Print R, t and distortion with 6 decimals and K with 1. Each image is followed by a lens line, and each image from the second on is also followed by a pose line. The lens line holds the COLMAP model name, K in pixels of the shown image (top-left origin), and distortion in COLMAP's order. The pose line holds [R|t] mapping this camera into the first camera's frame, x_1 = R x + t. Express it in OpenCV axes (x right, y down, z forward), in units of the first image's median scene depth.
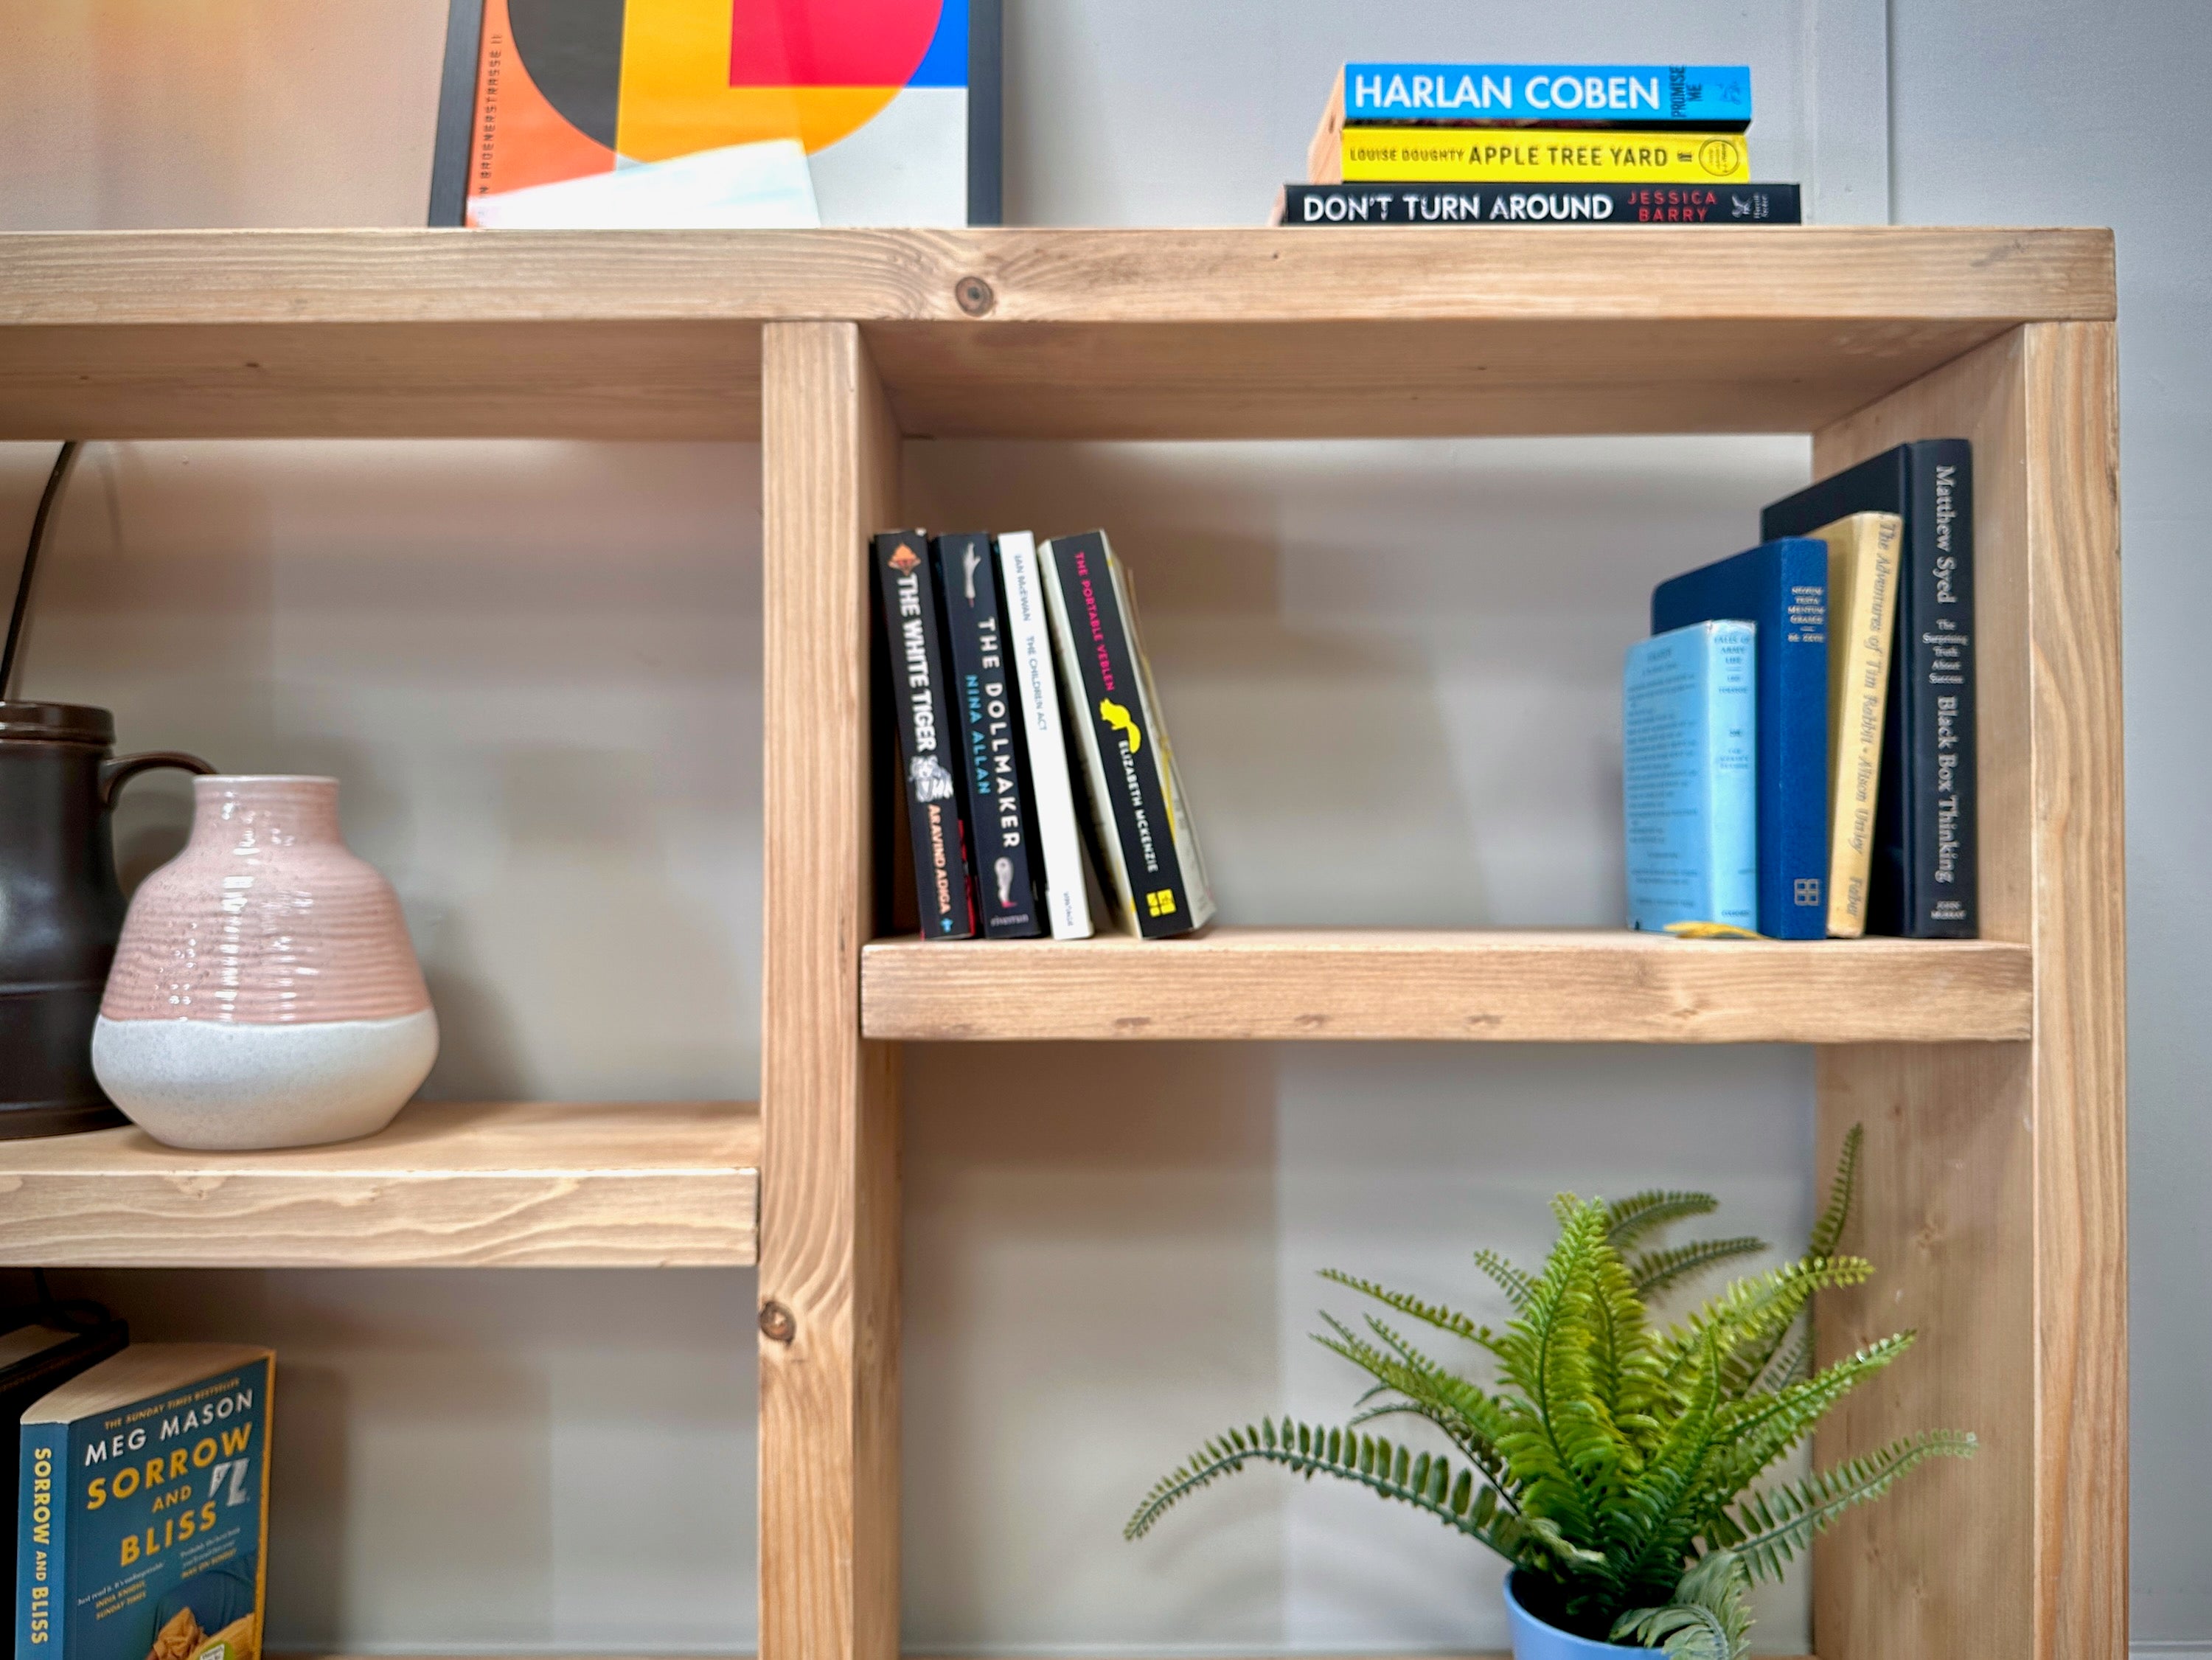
lens RADIAL K [[1623.6, 0, 1080.2], [0, 1623.6, 903.8], [0, 0, 1]] dist [0.086869, -0.141316]
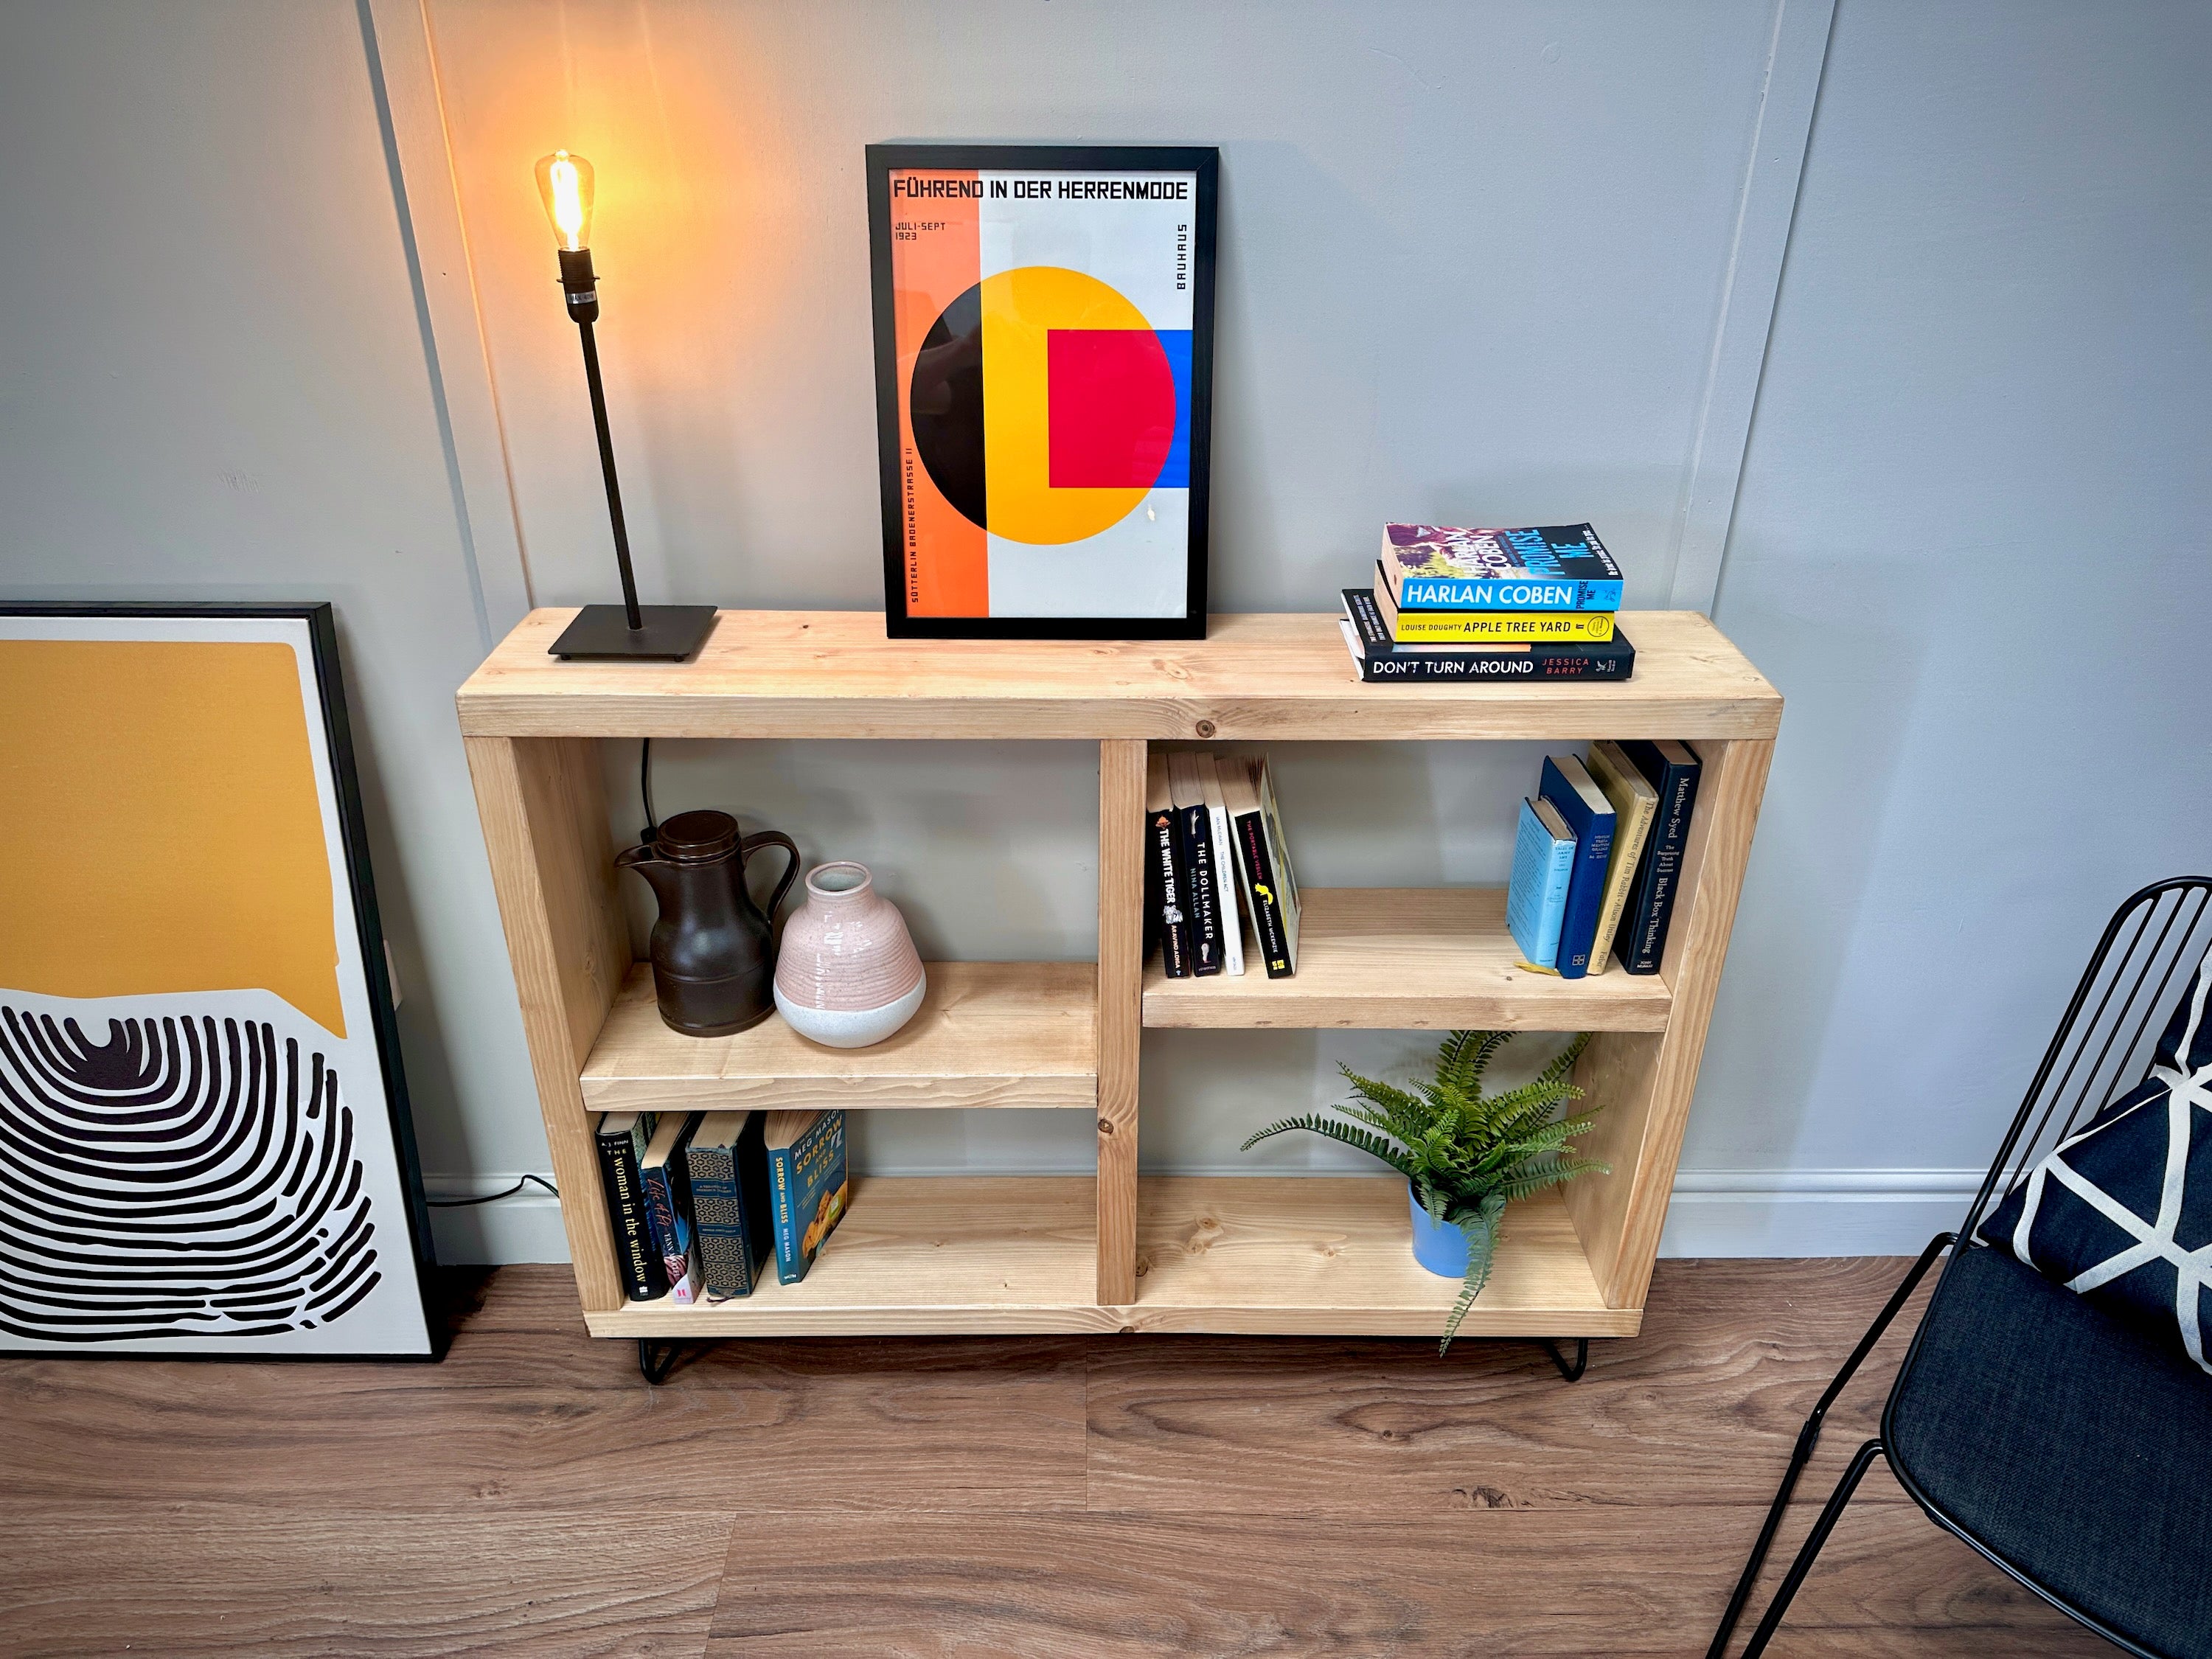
lens RADIAL K [[1719.4, 0, 1046.6], [0, 1719.4, 901.1], [0, 0, 1]] dist [0.054454, -0.064513]
pose [[0.999677, 0.004348, -0.025034, -0.200536], [0.009753, 0.844118, 0.536068, -1.296715], [0.023463, -0.536139, 0.843803, -0.889506]]
